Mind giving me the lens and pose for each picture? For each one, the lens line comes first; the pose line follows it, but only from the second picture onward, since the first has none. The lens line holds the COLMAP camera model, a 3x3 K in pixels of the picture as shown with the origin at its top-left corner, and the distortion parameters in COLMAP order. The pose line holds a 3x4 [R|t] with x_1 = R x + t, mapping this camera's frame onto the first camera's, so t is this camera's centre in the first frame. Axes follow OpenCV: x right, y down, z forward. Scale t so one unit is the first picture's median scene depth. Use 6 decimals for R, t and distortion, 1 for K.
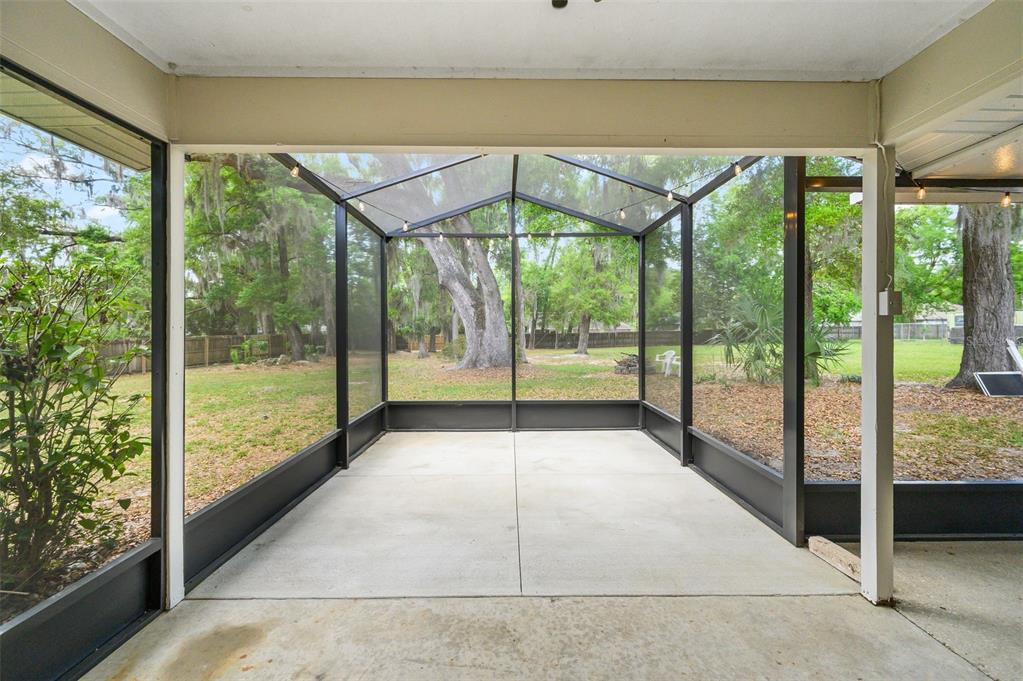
lens RADIAL K [[408.7, 0, 513.3], [0, 408.7, 333.9], [0, 0, 1]] dist [-0.001823, -0.000308]
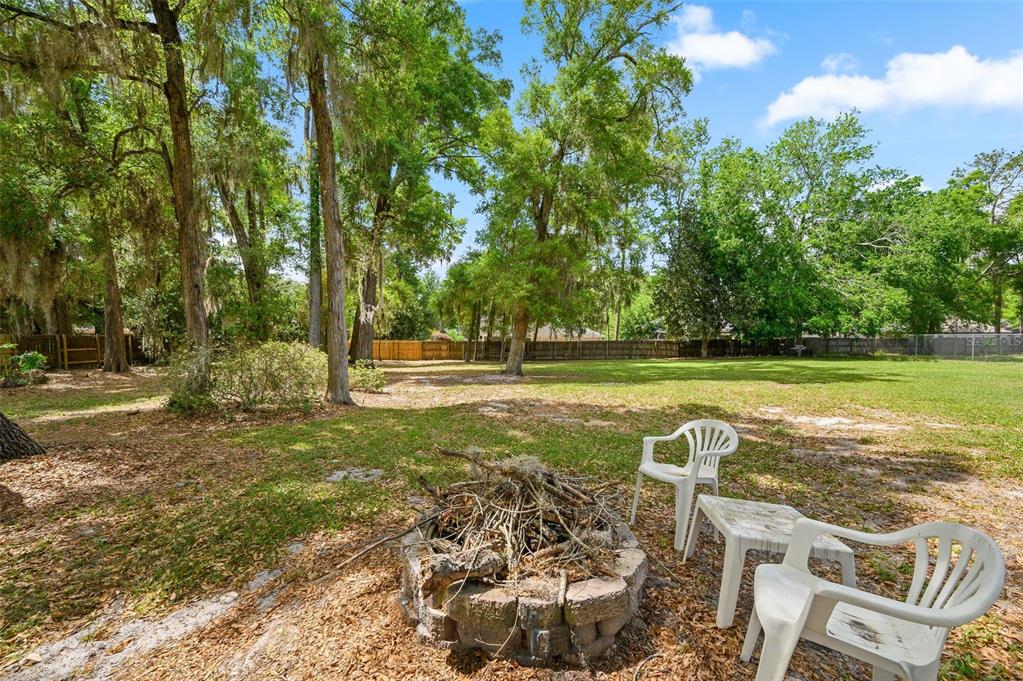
lens RADIAL K [[406.3, 0, 512.9], [0, 406.3, 341.4], [0, 0, 1]] dist [-0.001728, -0.000255]
pose [[0.998332, 0.015557, 0.055598, 0.130262], [-0.015314, 0.999871, -0.004791, 0.004065], [-0.055665, 0.003932, 0.998442, 0.380532]]
